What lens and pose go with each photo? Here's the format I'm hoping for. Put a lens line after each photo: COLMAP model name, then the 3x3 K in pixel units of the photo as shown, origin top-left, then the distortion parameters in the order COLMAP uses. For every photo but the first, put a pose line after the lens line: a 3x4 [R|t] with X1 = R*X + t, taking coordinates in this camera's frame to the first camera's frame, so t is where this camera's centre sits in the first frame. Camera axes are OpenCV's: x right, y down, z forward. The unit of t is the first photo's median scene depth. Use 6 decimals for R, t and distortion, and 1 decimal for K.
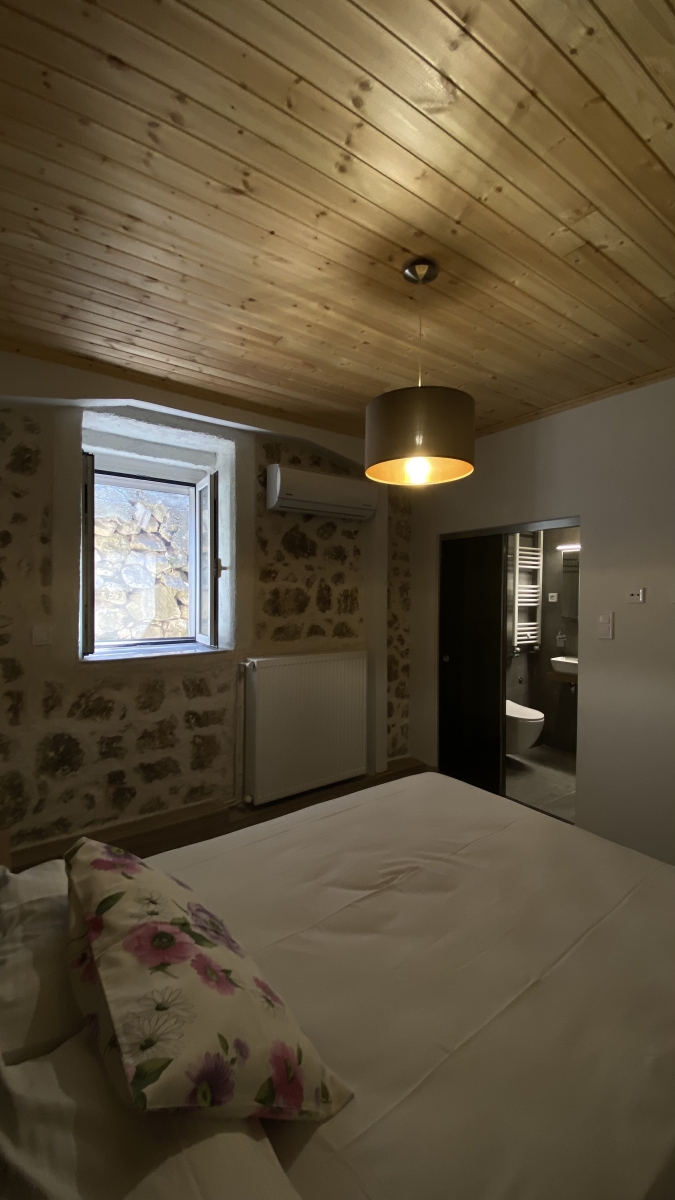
lens RADIAL K [[484.4, 0, 340.3], [0, 484.4, 599.1], [0, 0, 1]] dist [0.027966, -0.025075]
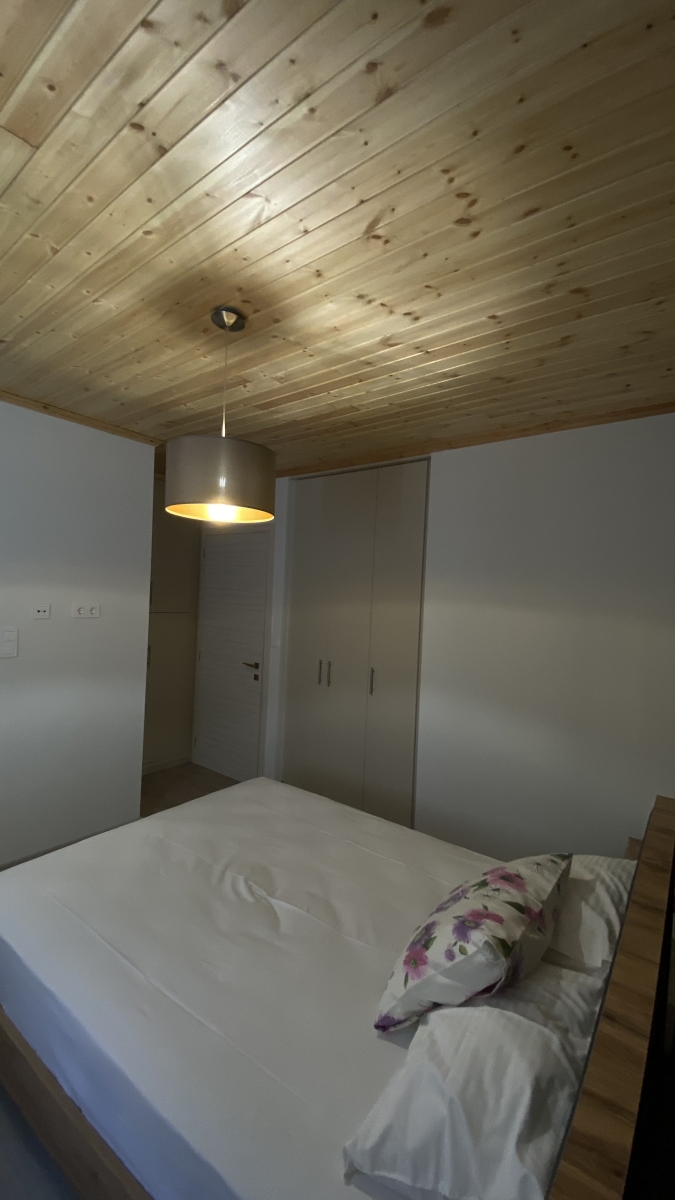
lens RADIAL K [[484.4, 0, 340.3], [0, 484.4, 599.1], [0, 0, 1]] dist [0.027966, -0.025075]
pose [[-0.294768, -0.024285, 0.955260, -0.592090], [-0.025160, 0.999528, 0.017647, -0.070736], [-0.955238, -0.018832, -0.295239, 0.704585]]
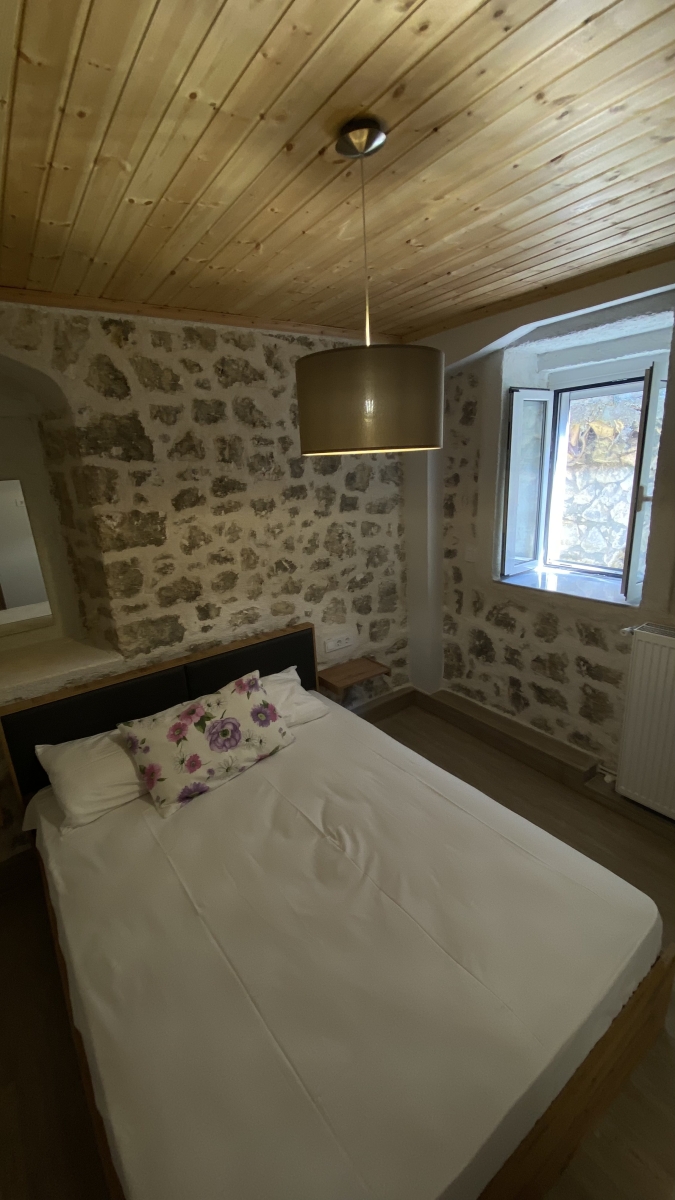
lens RADIAL K [[484.4, 0, 340.3], [0, 484.4, 599.1], [0, 0, 1]] dist [0.027966, -0.025075]
pose [[-0.002567, 0.268136, -0.963378, 0.641030], [0.033913, 0.962850, 0.267899, -0.161510], [0.999421, -0.031984, -0.011565, 0.634257]]
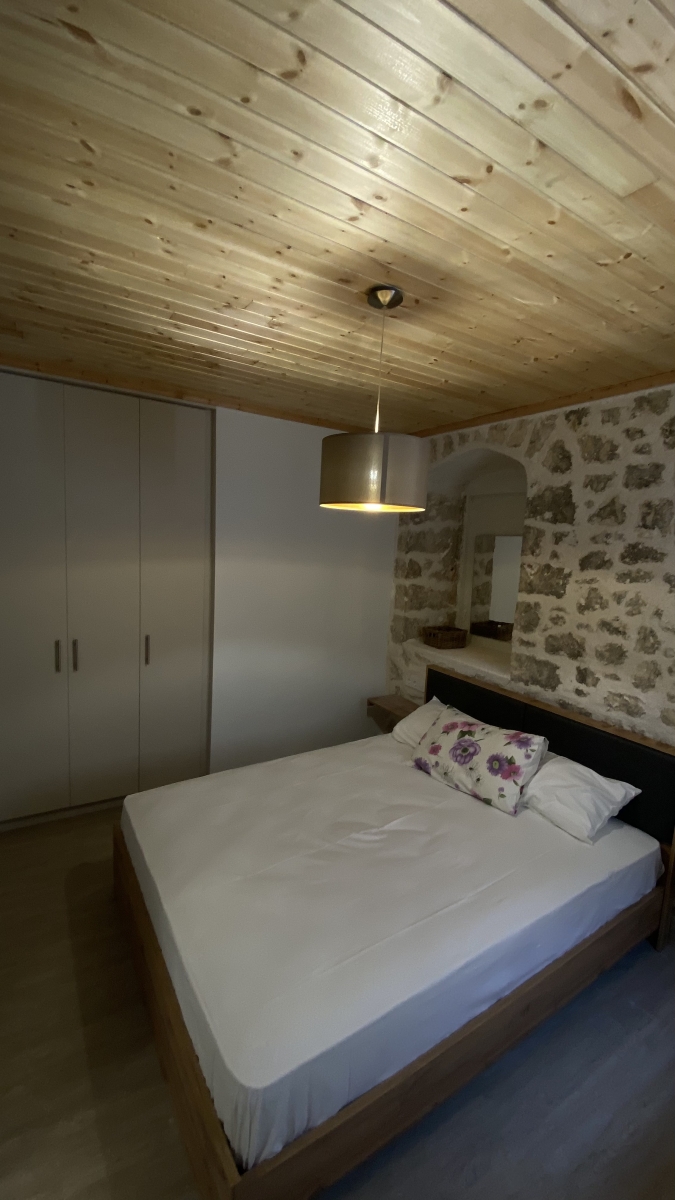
lens RADIAL K [[484.4, 0, 340.3], [0, 484.4, 599.1], [0, 0, 1]] dist [0.027966, -0.025075]
pose [[-0.996670, -0.062512, 0.052356, 0.109514], [-0.054626, 0.988576, 0.140474, -0.139204], [-0.060539, 0.137146, -0.988699, 1.346520]]
